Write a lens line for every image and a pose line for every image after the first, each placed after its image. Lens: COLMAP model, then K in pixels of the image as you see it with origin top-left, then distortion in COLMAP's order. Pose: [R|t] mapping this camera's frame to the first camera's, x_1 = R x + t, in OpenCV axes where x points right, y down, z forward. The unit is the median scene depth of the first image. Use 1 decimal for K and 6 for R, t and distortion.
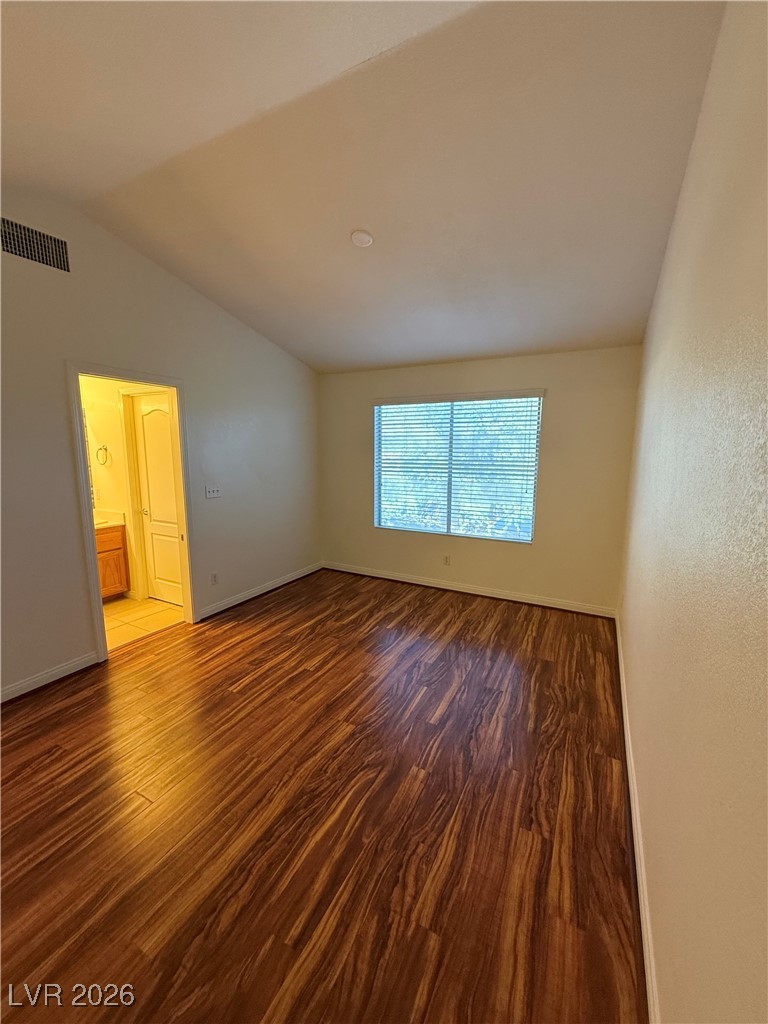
lens RADIAL K [[406.6, 0, 384.1], [0, 406.6, 508.7], [0, 0, 1]] dist [0.000211, 0.000367]
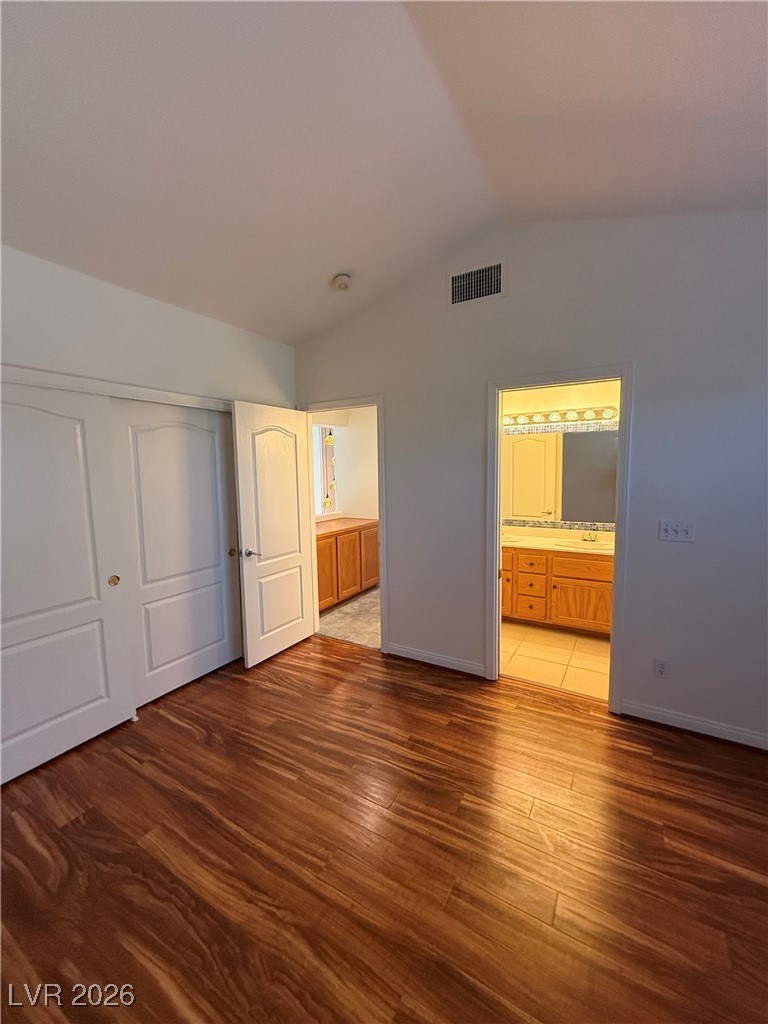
lens RADIAL K [[406.6, 0, 384.1], [0, 406.6, 508.7], [0, 0, 1]] dist [0.000211, 0.000367]
pose [[-0.051379, 0.090235, -0.994594, 0.306125], [-0.135365, 0.986089, 0.096457, -0.108821], [0.989463, 0.139589, -0.038450, 0.838048]]
